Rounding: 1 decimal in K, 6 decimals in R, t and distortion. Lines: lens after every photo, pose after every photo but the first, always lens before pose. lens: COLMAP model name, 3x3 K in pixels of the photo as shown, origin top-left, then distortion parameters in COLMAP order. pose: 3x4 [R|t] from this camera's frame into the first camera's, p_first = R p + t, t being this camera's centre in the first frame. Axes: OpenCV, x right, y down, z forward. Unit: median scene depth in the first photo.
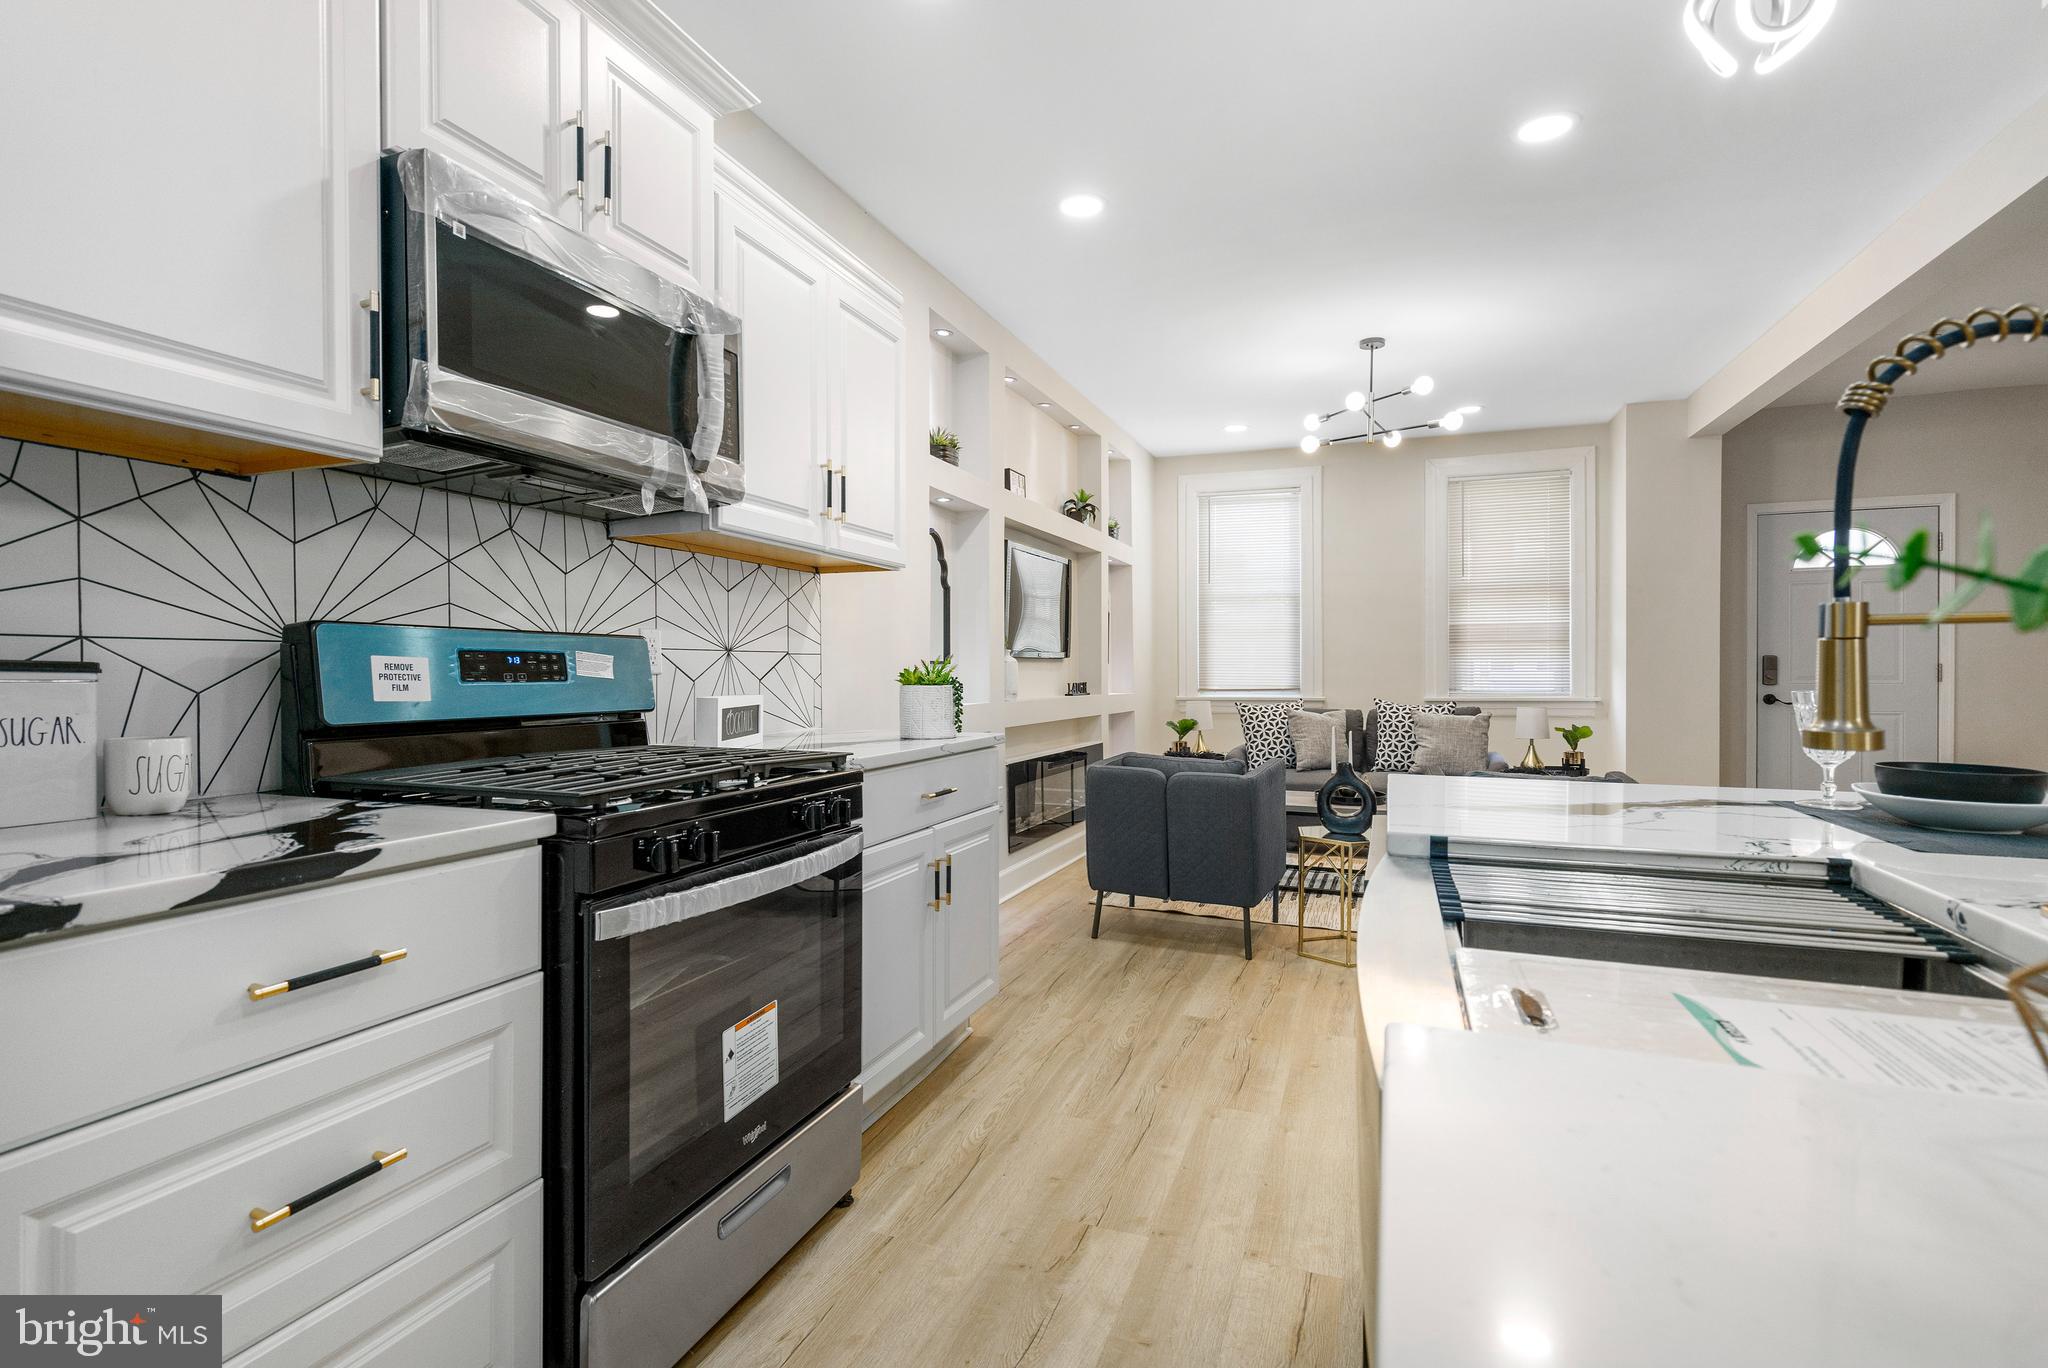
lens RADIAL K [[968.0, 0, 1024.0], [0, 968.0, 684.0], [0, 0, 1]] dist [-0.002575, 0.000006]
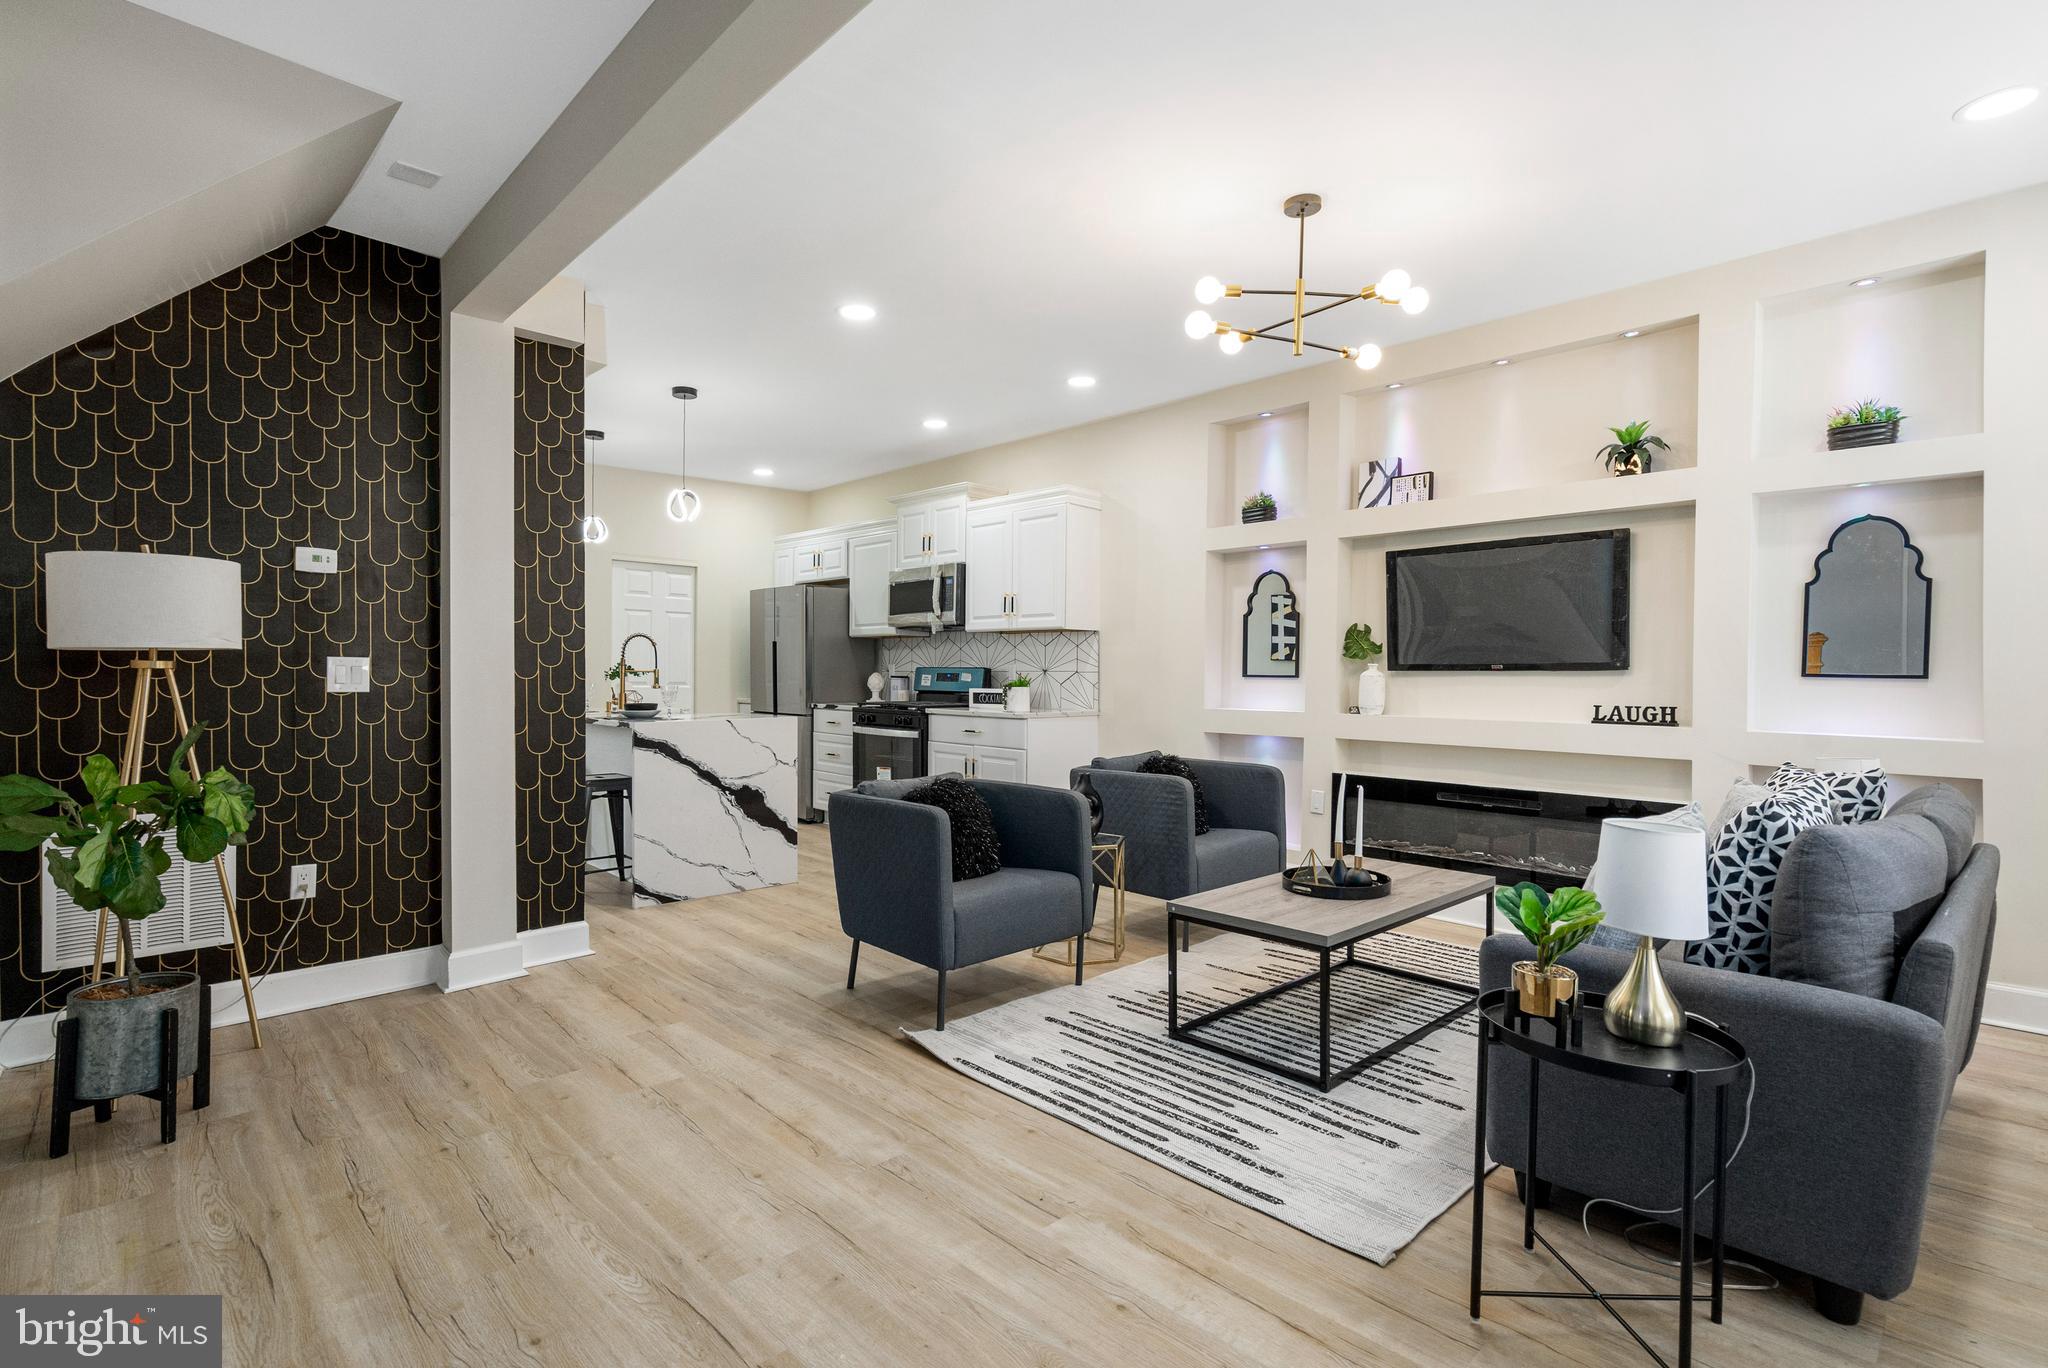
lens RADIAL K [[961.3, 0, 1024.0], [0, 961.3, 684.0], [0, 0, 1]] dist [-0.002904, 0.000141]
pose [[-0.430061, 0.009544, -0.902749, 1.024081], [-0.018732, 0.999635, 0.019492, -0.027002], [0.902606, 0.025293, -0.429725, 1.093513]]
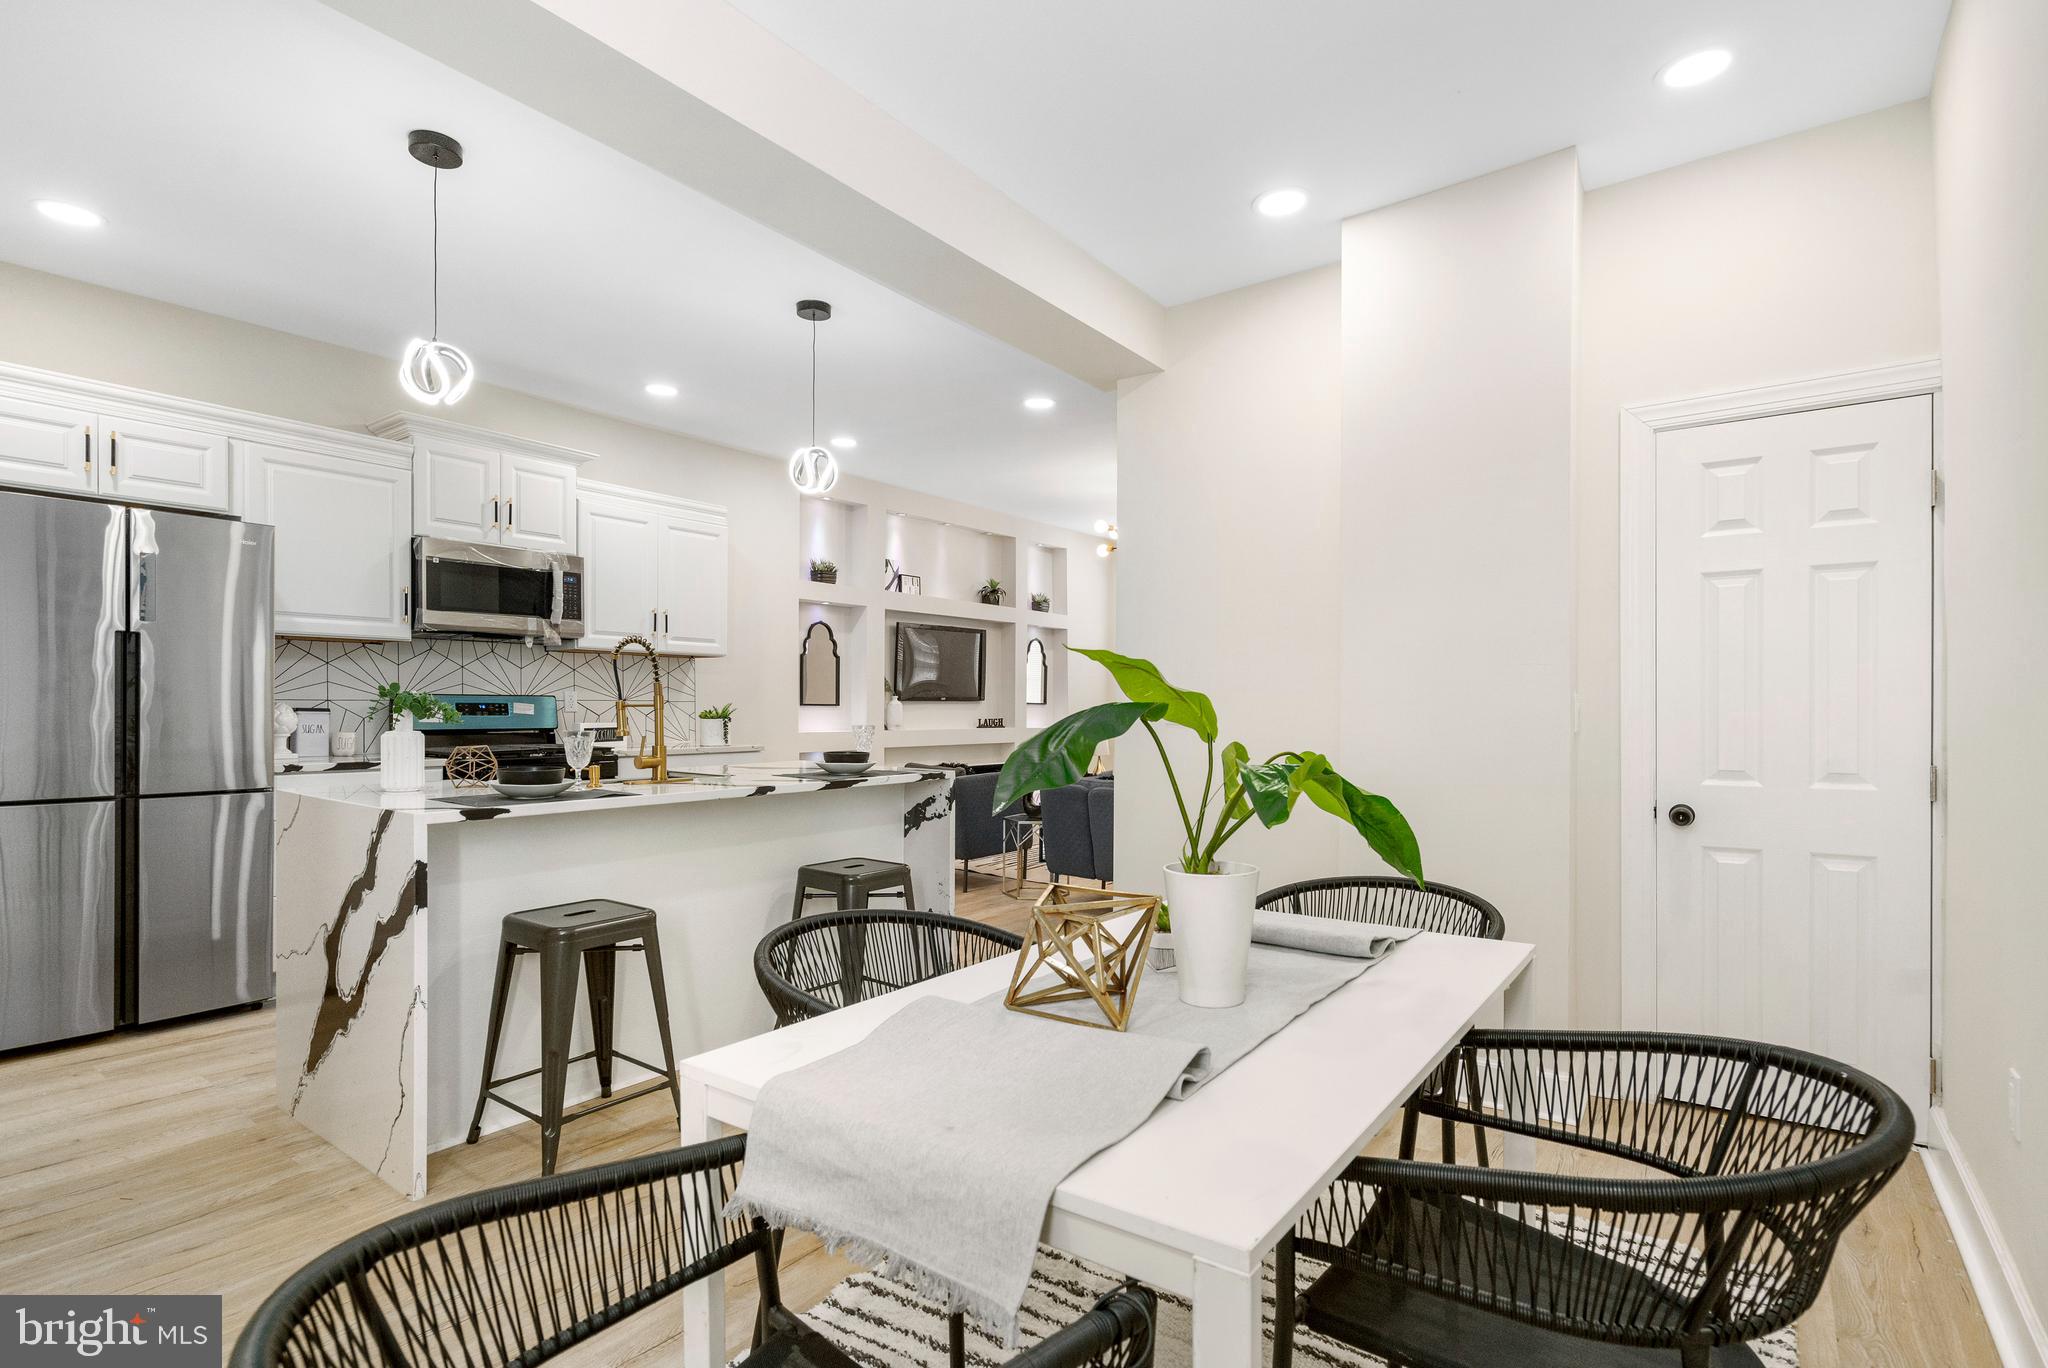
lens RADIAL K [[991.9, 0, 1015.1], [0, 991.9, 727.6], [0, 0, 1]] dist [0.009542, 0.000011]
pose [[0.959337, 0.014430, -0.281895, 0.591373], [-0.011783, 0.999869, 0.011082, -0.006009], [0.282018, -0.007310, 0.959381, -0.421140]]
